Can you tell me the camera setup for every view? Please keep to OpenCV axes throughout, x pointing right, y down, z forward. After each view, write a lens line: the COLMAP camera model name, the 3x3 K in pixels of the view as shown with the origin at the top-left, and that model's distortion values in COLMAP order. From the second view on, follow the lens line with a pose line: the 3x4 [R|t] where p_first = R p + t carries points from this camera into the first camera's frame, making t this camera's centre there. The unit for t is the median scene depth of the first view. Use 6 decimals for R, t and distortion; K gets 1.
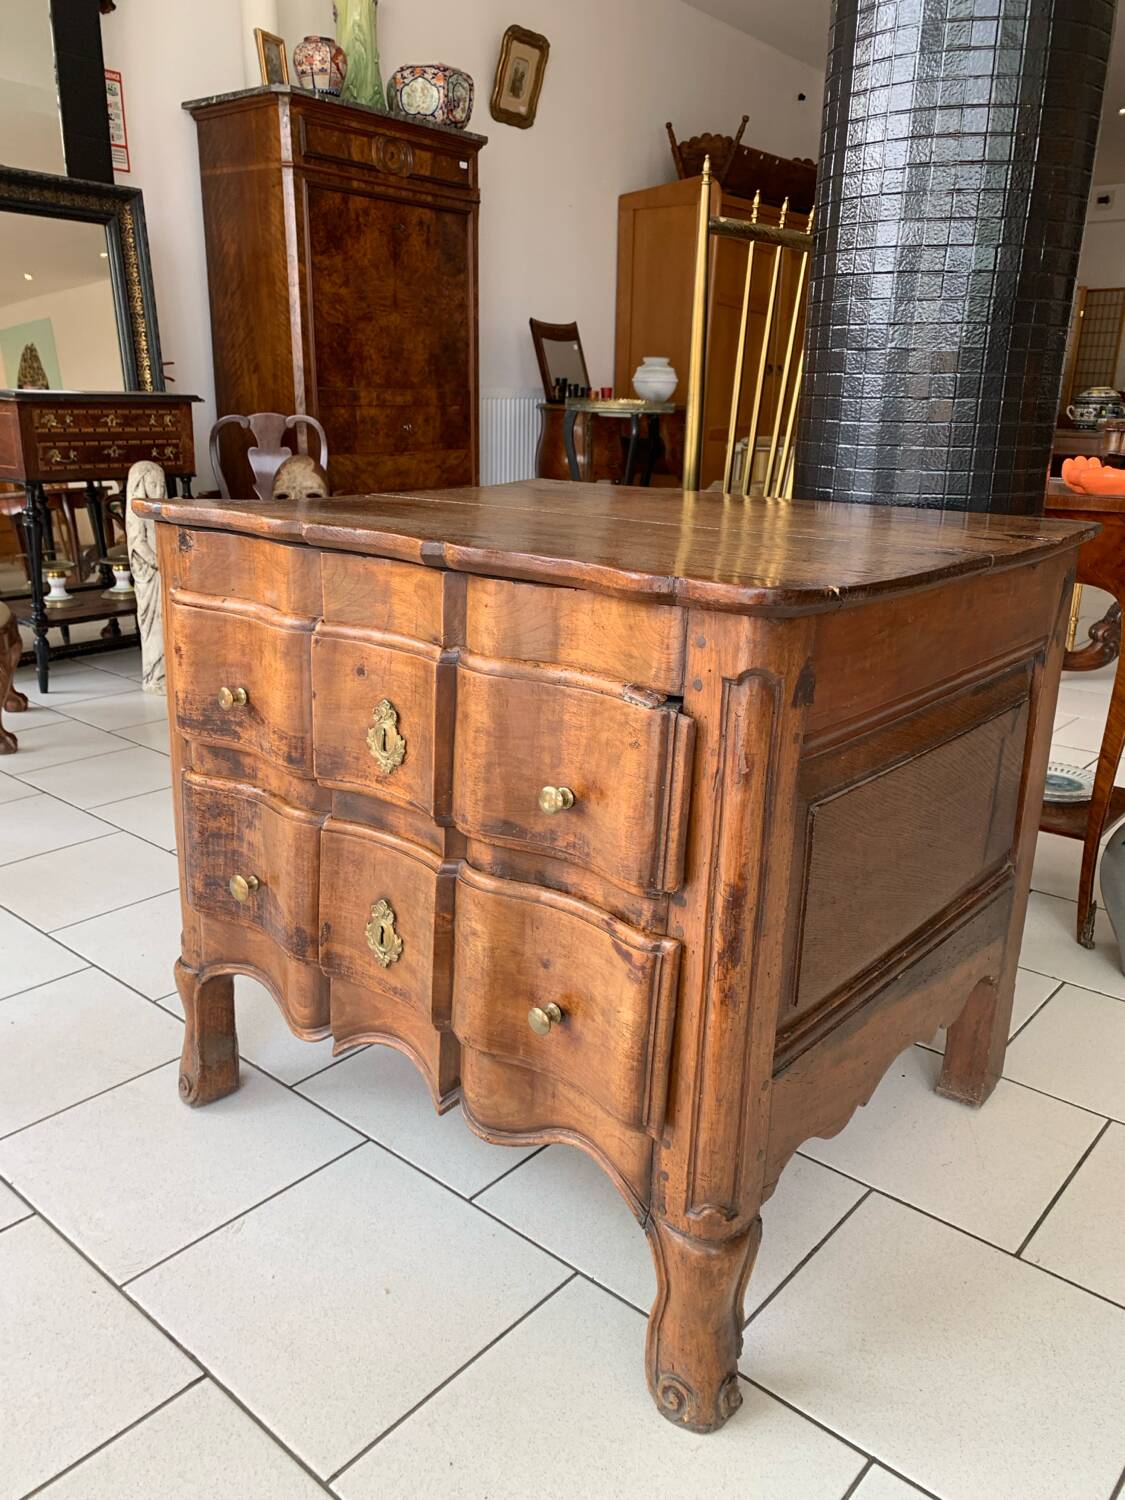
lens RADIAL K [[1146.7, 0, 560.9], [0, 1146.7, 755.7], [0, 0, 1]] dist [0.046020, -0.045438]
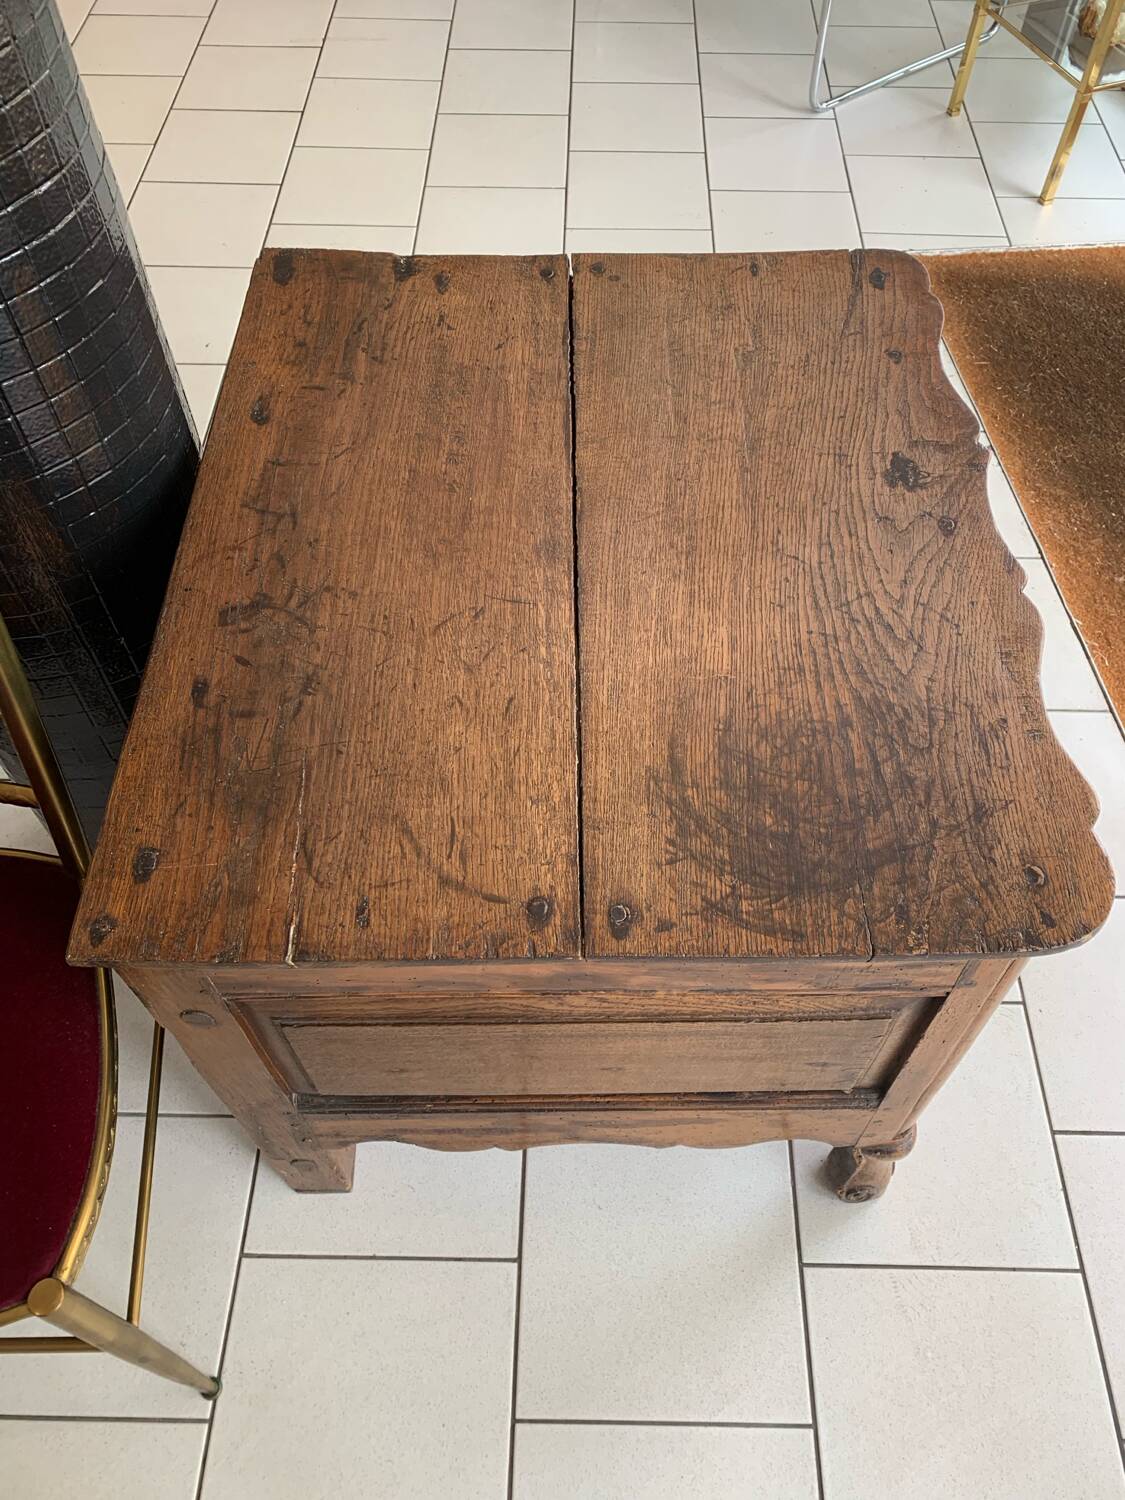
lens RADIAL K [[1146.7, 0, 572.0], [0, 1146.7, 743.0], [0, 0, 1]] dist [0.046020, -0.045438]
pose [[-0.638250, -0.640121, 0.427648, -0.443230], [0.219665, 0.380981, 0.898110, -0.996230], [-0.737824, 0.667157, -0.102549, 1.370111]]
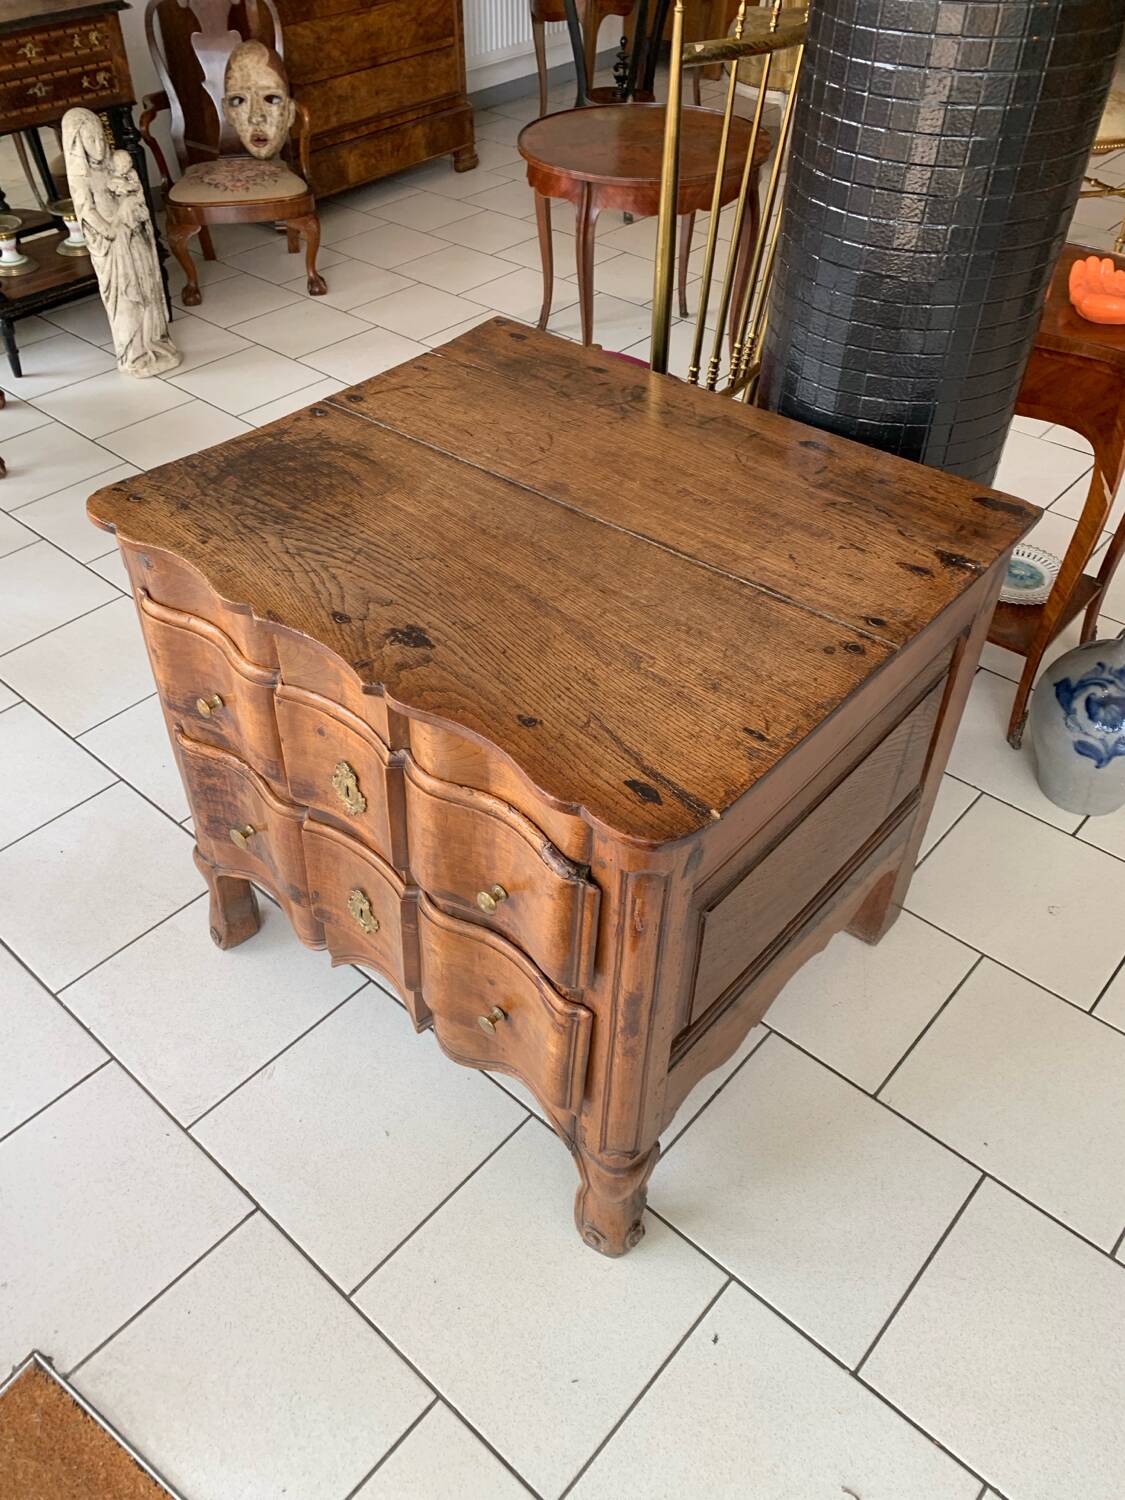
lens RADIAL K [[1146.7, 0, 557.1], [0, 1146.7, 753.9], [0, 0, 1]] dist [0.046020, -0.045438]
pose [[0.999759, -0.000580, -0.021964, 0.075953], [0.009691, 0.908819, 0.417078, -0.497976], [0.019720, -0.417190, 0.908605, -0.014715]]
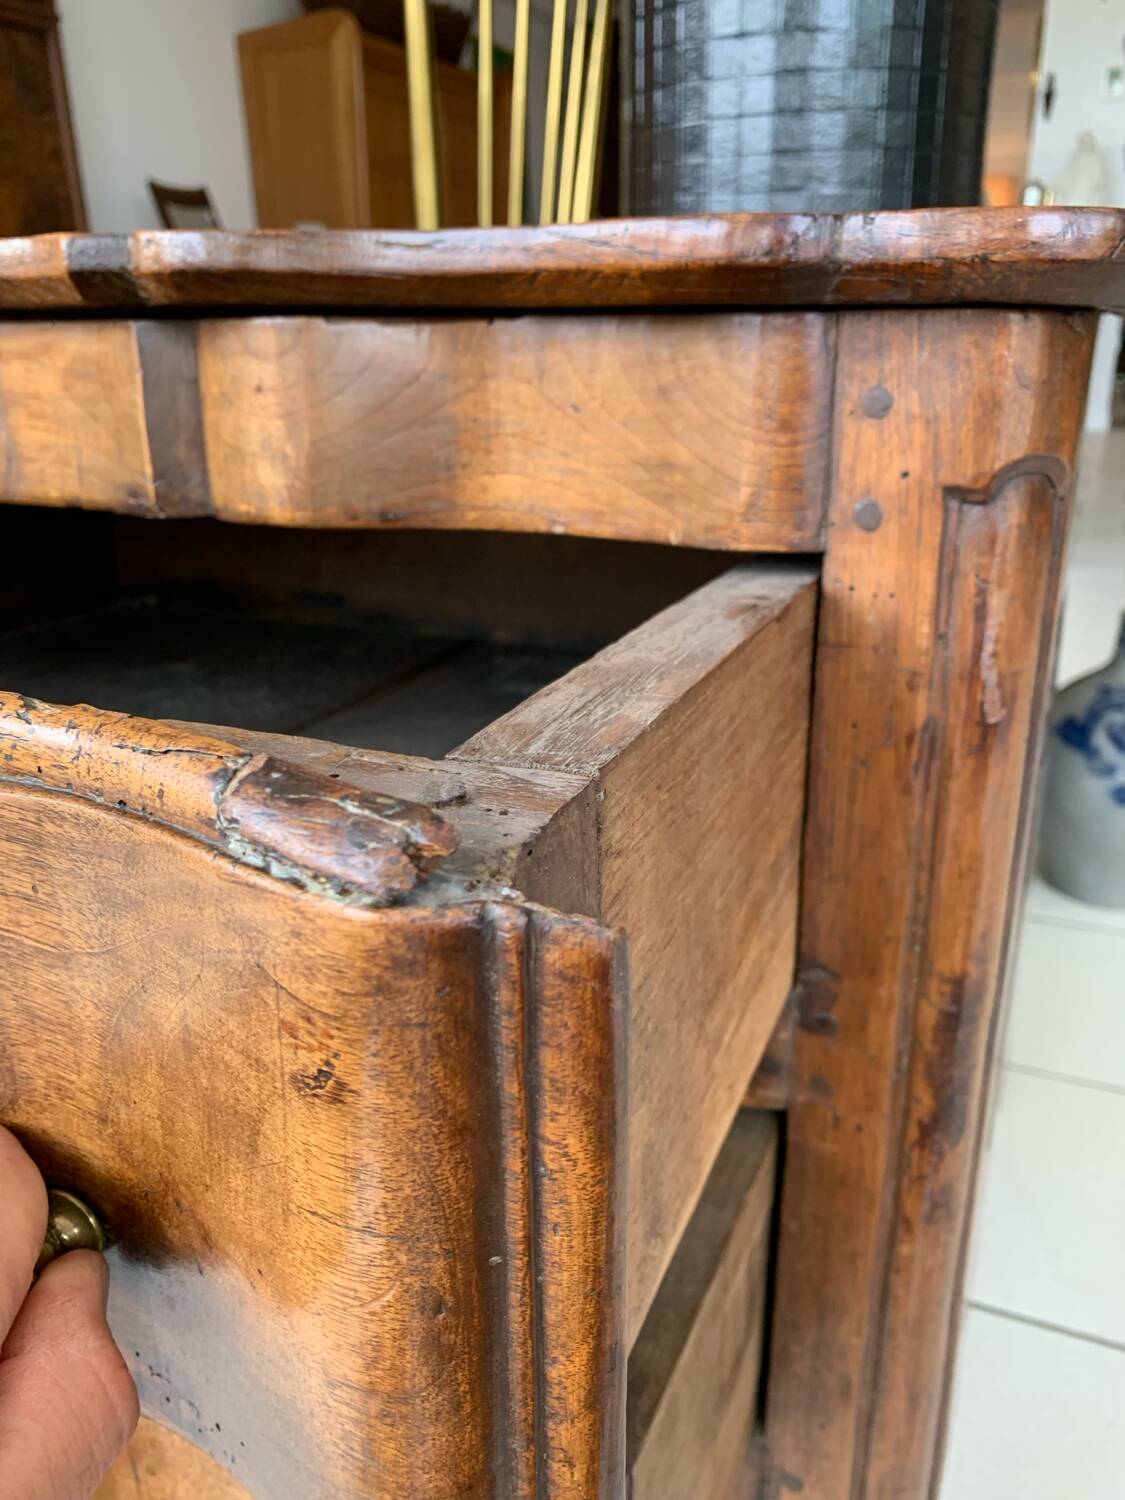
lens RADIAL K [[1178.9, 0, 587.9], [0, 1178.9, 758.3], [0, 0, 1]] dist [-0.009607, 0.010509]
pose [[0.951844, -0.139578, 0.272968, -0.073615], [0.121777, 0.989231, 0.081191, -0.018008], [-0.281361, -0.044040, 0.958591, 0.479081]]
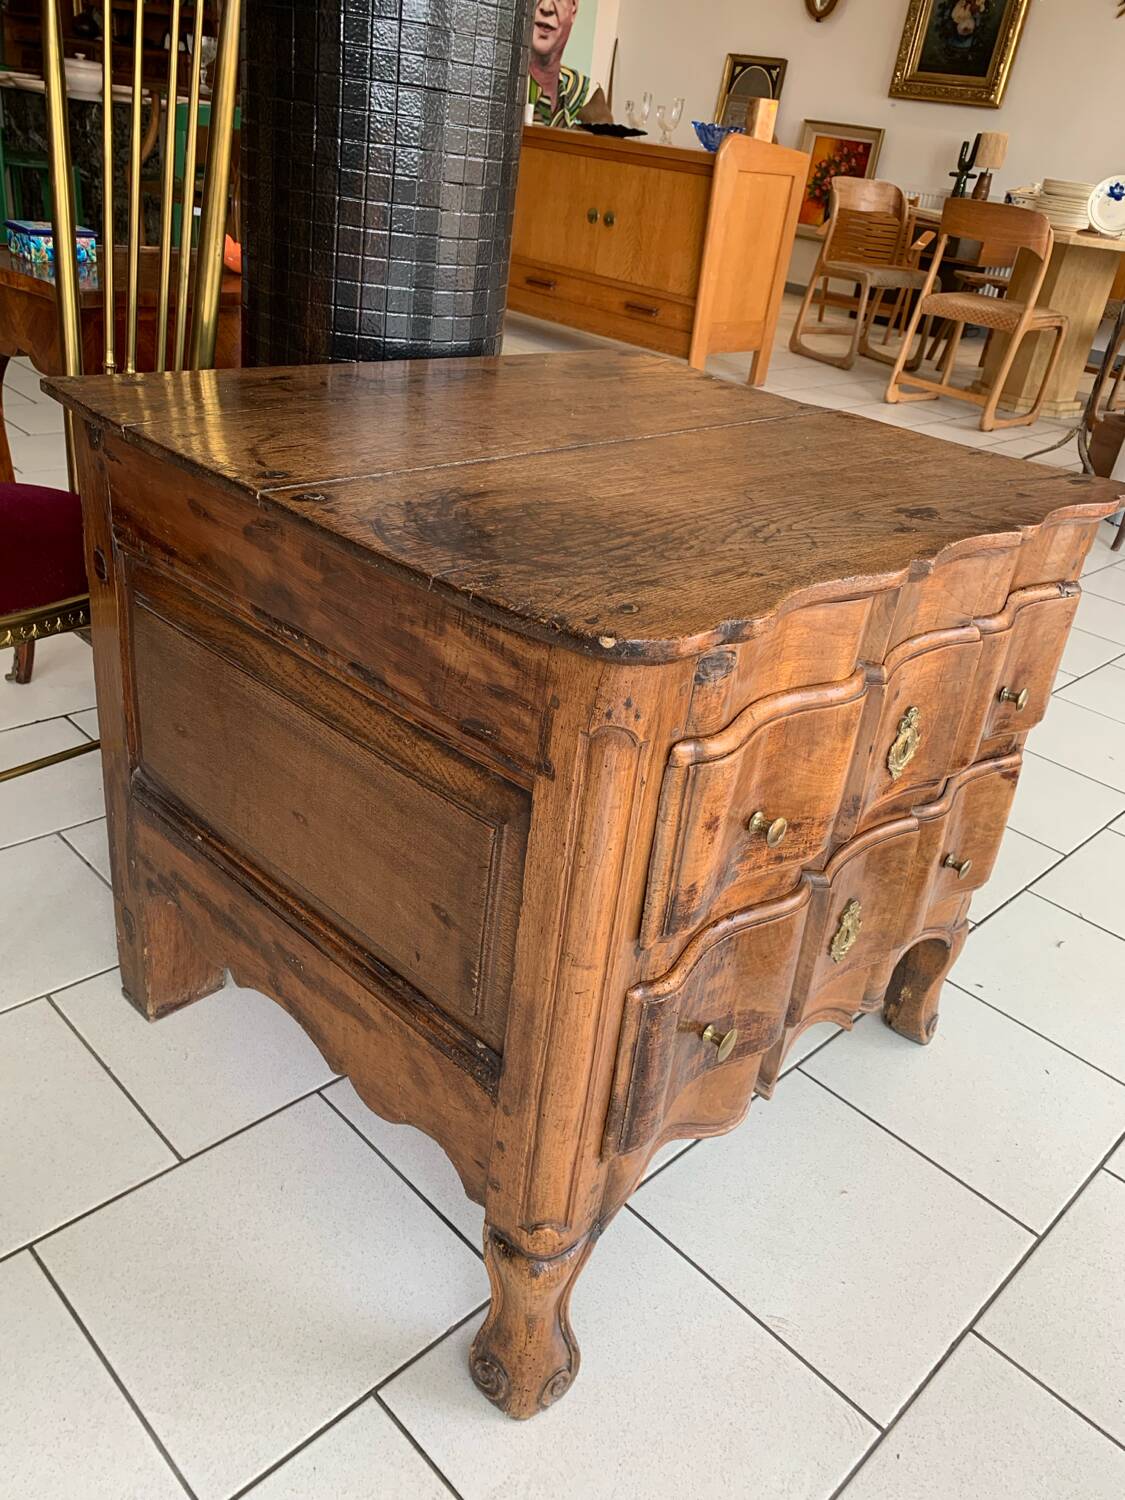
lens RADIAL K [[1146.7, 0, 543.4], [0, 1146.7, 753.5], [0, 0, 1]] dist [0.046020, -0.045438]
pose [[0.088318, -0.486682, 0.869103, -0.969943], [0.185121, 0.865332, 0.465759, -0.487775], [-0.978739, 0.119754, 0.166519, 1.086826]]
